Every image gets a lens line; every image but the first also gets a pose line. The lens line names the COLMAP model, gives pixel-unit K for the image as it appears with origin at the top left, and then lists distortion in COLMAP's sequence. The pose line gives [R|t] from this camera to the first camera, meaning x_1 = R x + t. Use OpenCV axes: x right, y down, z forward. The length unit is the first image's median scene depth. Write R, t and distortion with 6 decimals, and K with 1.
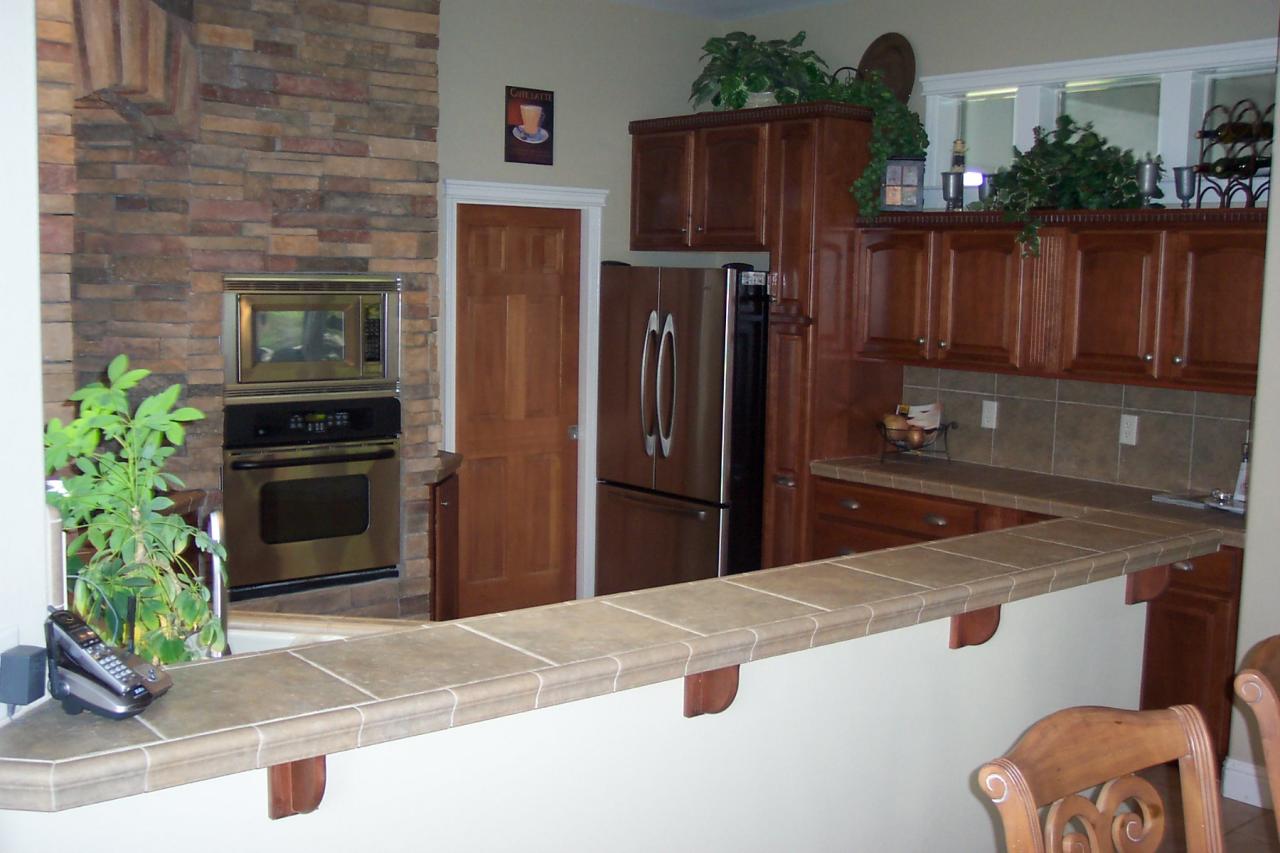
lens RADIAL K [[1377.3, 0, 640.0], [0, 1377.3, 426.5], [0, 0, 1]] dist [-0.080482, 0.020622]
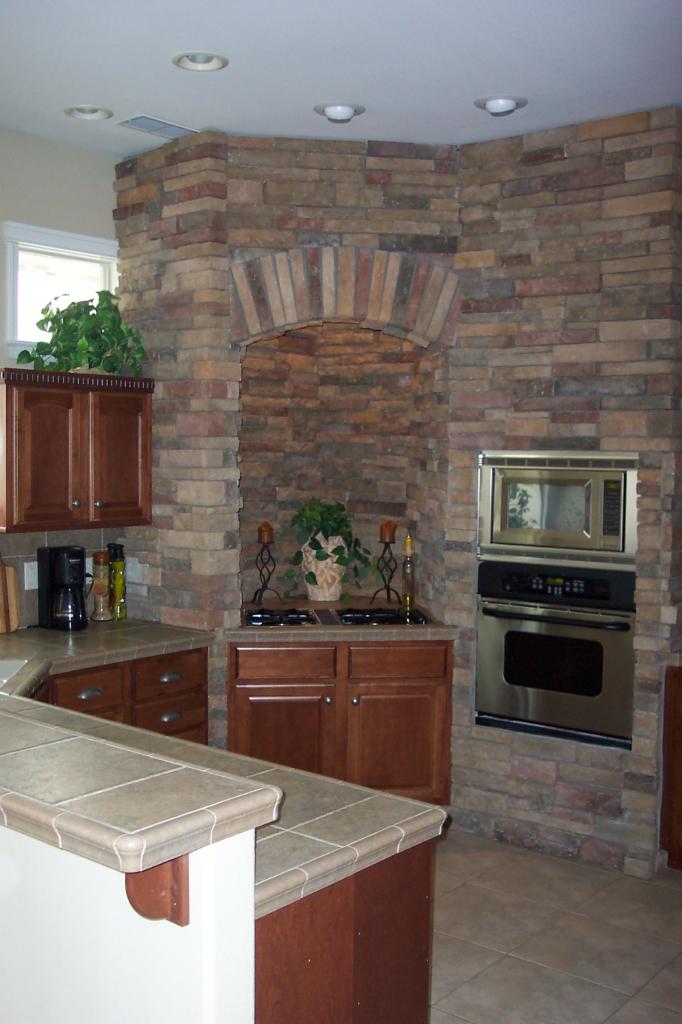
lens RADIAL K [[1101.8, 0, 341.0], [0, 1101.8, 512.0], [0, 0, 1]] dist [-0.080482, 0.020622]
pose [[0.211656, 0.038651, -0.976580, 0.601705], [-0.112212, 0.993571, 0.015003, -0.057368], [0.970881, 0.106409, 0.214632, 0.648547]]
